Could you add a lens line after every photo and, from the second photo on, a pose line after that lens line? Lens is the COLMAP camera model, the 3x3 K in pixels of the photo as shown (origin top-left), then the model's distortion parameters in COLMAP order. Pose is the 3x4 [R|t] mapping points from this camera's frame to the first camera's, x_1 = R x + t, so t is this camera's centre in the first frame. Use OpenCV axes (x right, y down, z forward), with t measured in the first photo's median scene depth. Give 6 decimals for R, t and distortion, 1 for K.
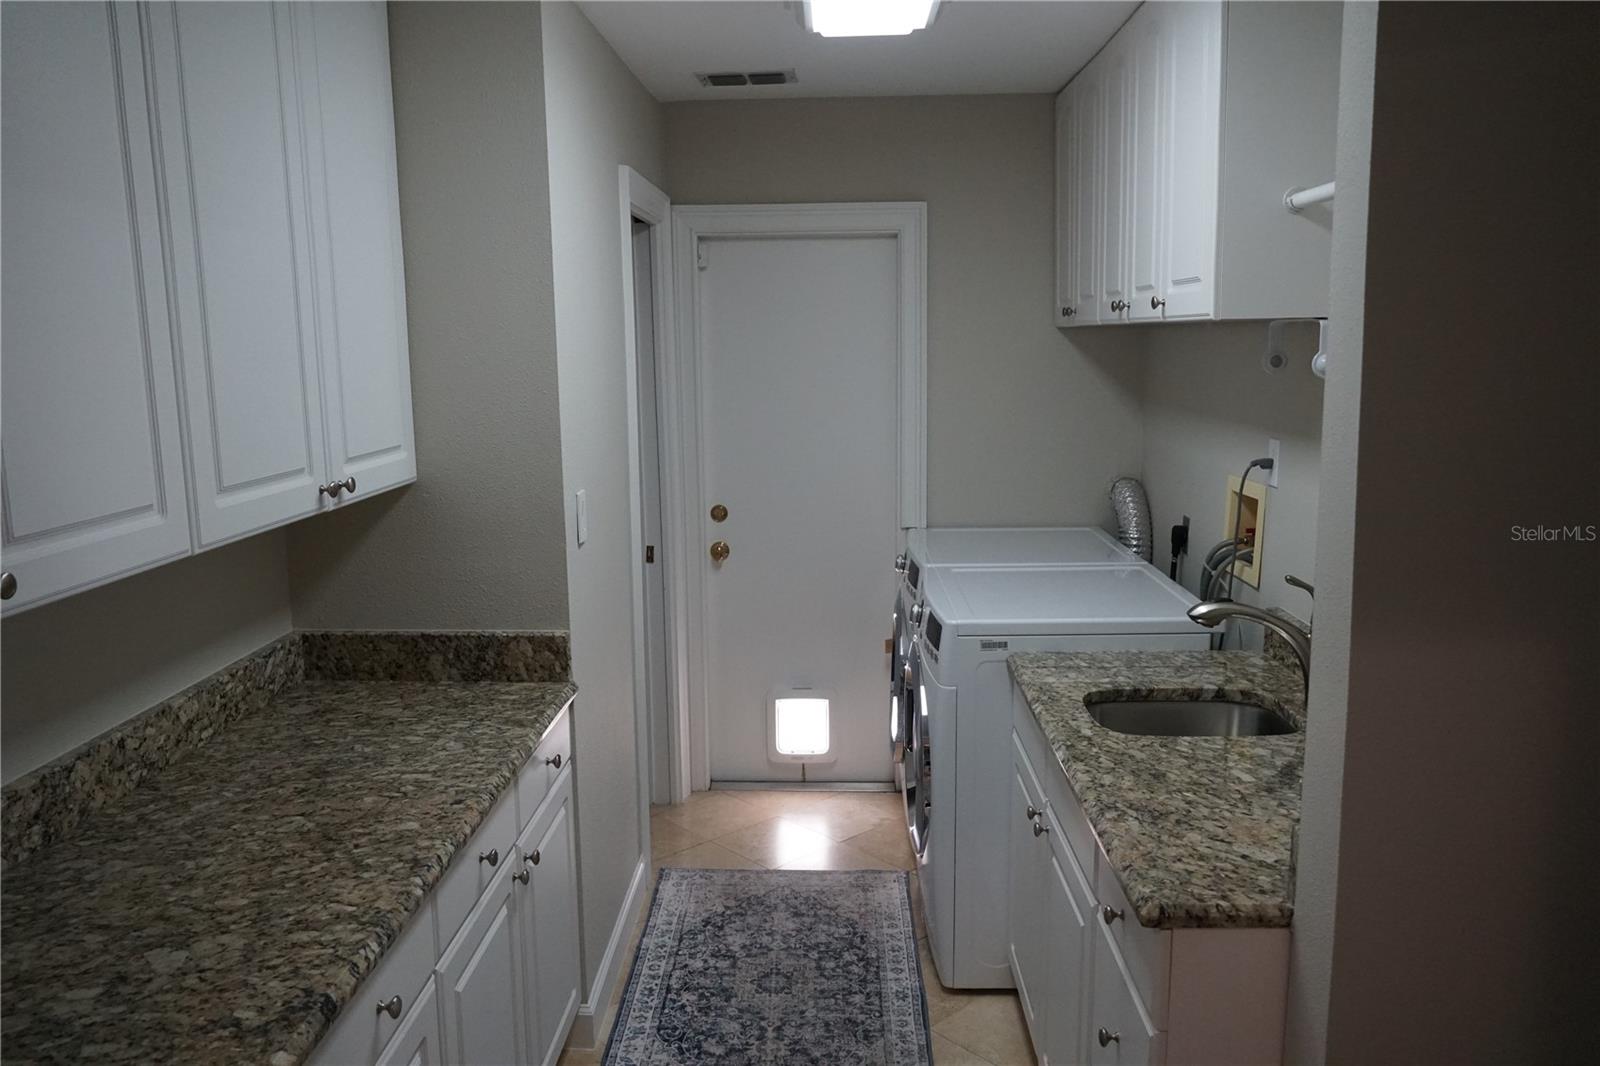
lens RADIAL K [[1208.6, 0, 786.3], [0, 1208.6, 531.3], [0, 0, 1]] dist [-0.043128, 0.060520]
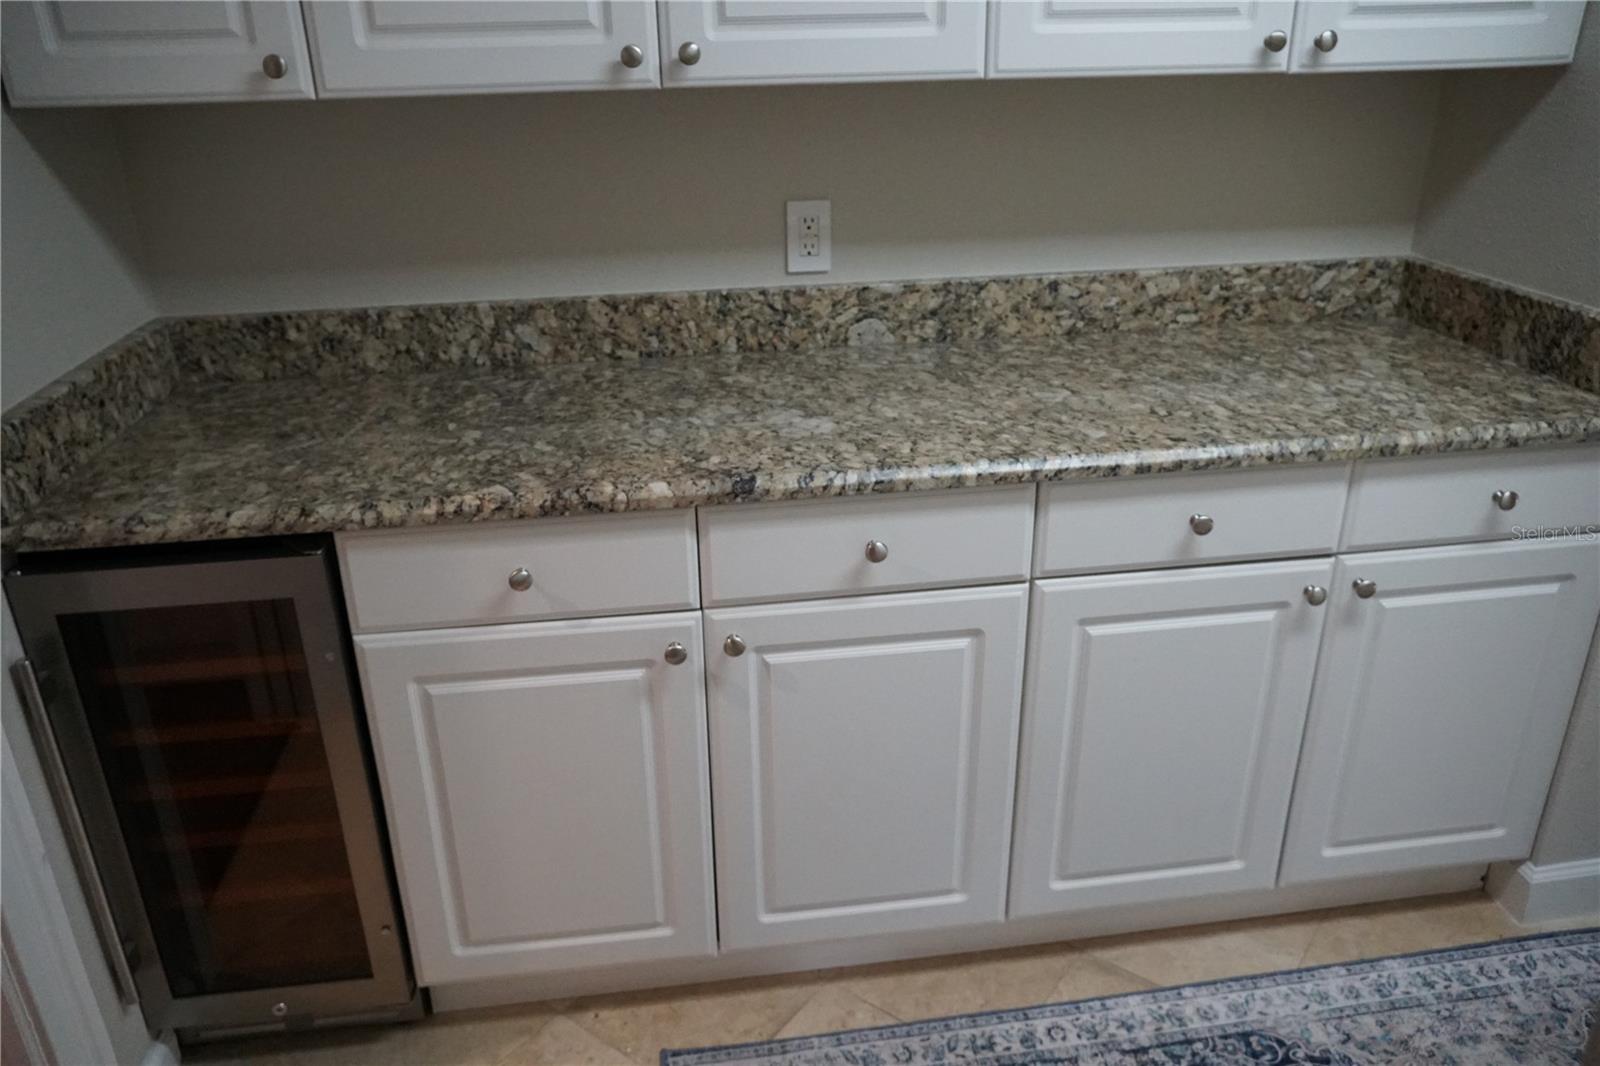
lens RADIAL K [[1208.6, 0, 786.3], [0, 1208.6, 531.3], [0, 0, 1]] dist [-0.043128, 0.060520]
pose [[0.182409, 0.396218, -0.899855, 0.418903], [-0.142822, 0.916180, 0.374454, 0.012057], [0.972794, 0.060215, 0.223708, 0.528261]]
